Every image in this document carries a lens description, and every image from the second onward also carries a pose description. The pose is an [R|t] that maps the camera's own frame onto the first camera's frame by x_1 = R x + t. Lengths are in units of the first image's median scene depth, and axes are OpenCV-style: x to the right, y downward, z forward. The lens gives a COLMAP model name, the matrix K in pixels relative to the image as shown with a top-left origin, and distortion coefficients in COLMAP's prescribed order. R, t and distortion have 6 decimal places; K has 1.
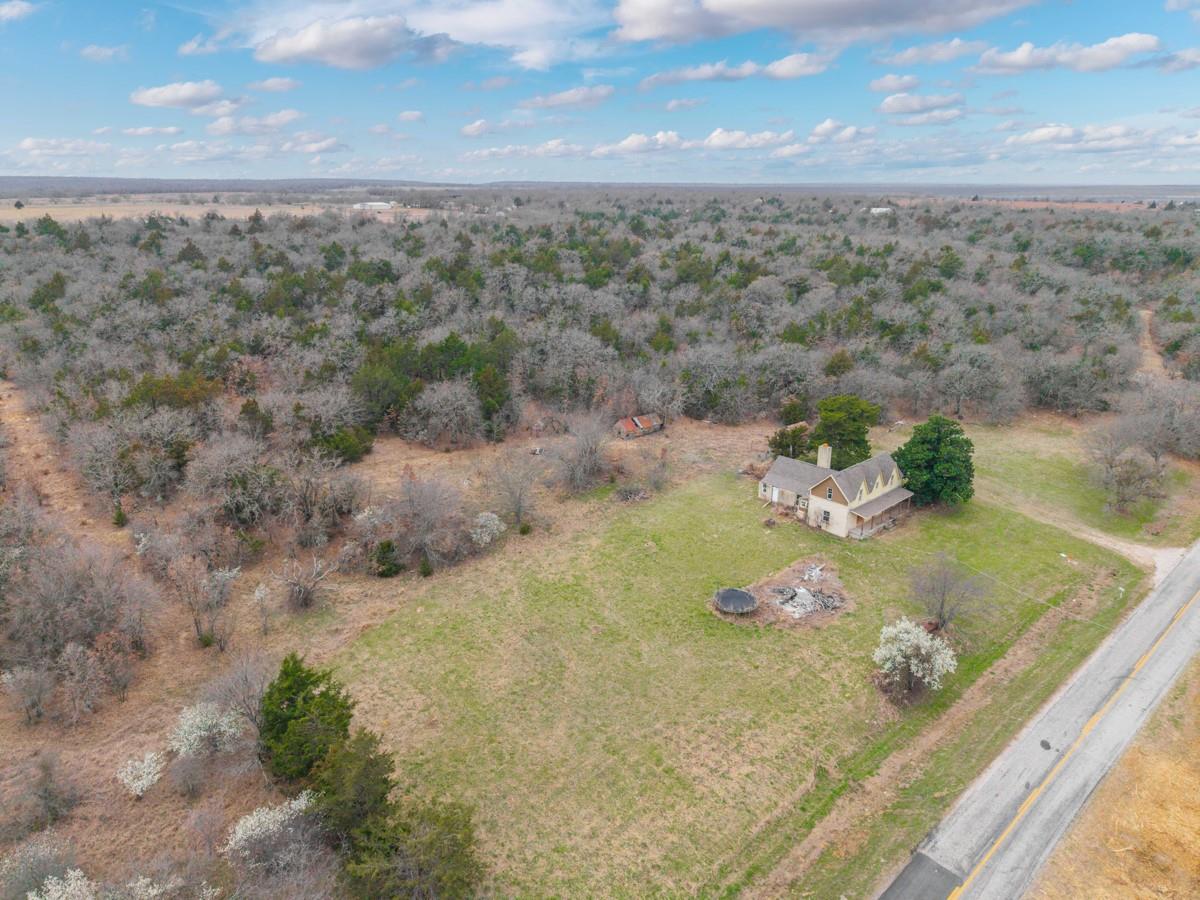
lens RADIAL K [[794.9, 0, 613.1], [0, 794.9, 449.8], [0, 0, 1]] dist [-0.000196, 0.003929]
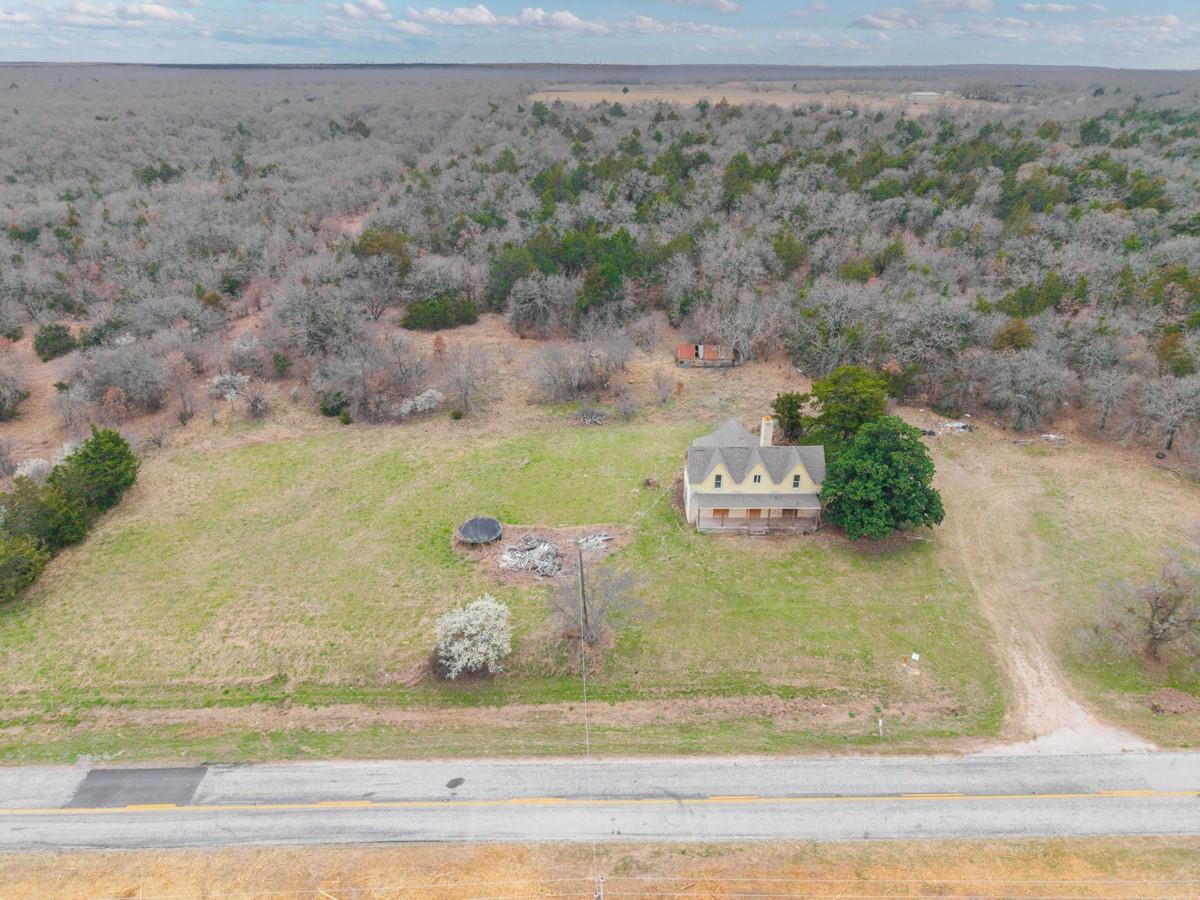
lens RADIAL K [[804.3, 0, 602.5], [0, 804.3, 429.0], [0, 0, 1]] dist [0.039831, -0.030056]
pose [[0.733048, 0.271057, -0.623834, 0.967586], [-0.209530, 0.962552, 0.172018, -0.148451], [0.647100, 0.004615, 0.762391, 0.397782]]
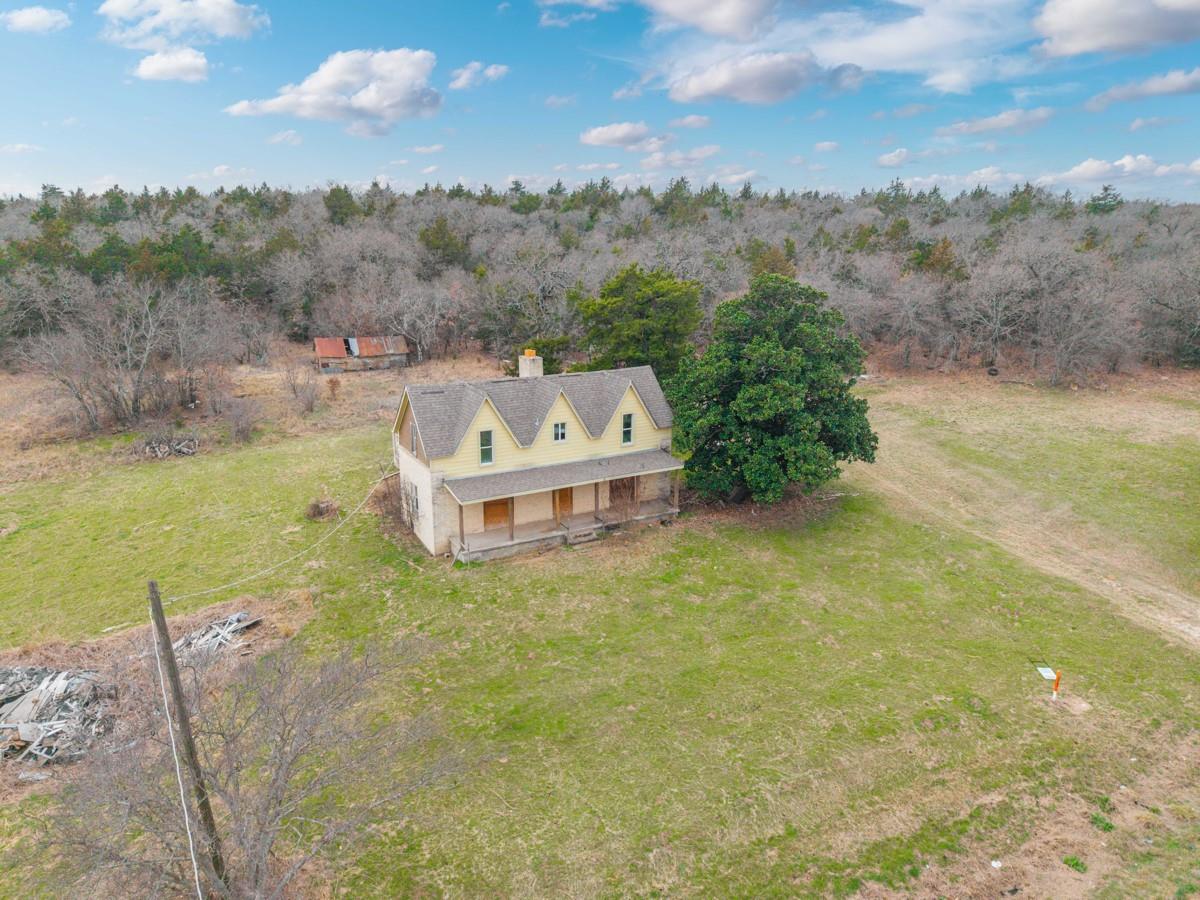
lens RADIAL K [[804.3, 0, 602.5], [0, 804.3, 429.0], [0, 0, 1]] dist [0.039831, -0.030056]
pose [[0.969868, 0.050331, -0.238375, 0.613225], [-0.069566, 0.994905, -0.072975, 0.097235], [0.233487, 0.087359, 0.968428, 0.852048]]
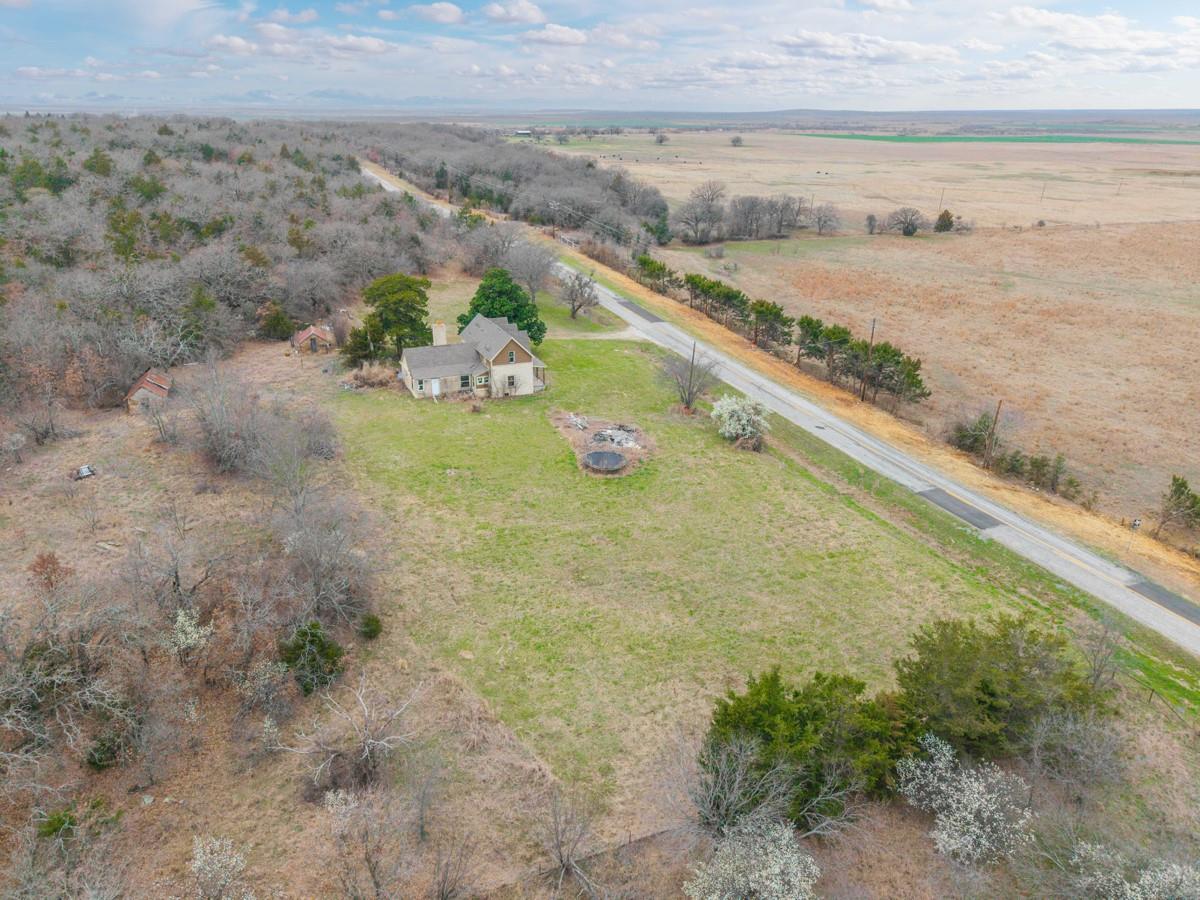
lens RADIAL K [[804.3, 0, 602.5], [0, 804.3, 429.0], [0, 0, 1]] dist [0.039831, -0.030056]
pose [[0.321927, -0.350164, 0.879629, -0.812313], [0.290055, 0.920892, 0.260435, -0.121954], [-0.901238, 0.171300, 0.398027, 0.681259]]
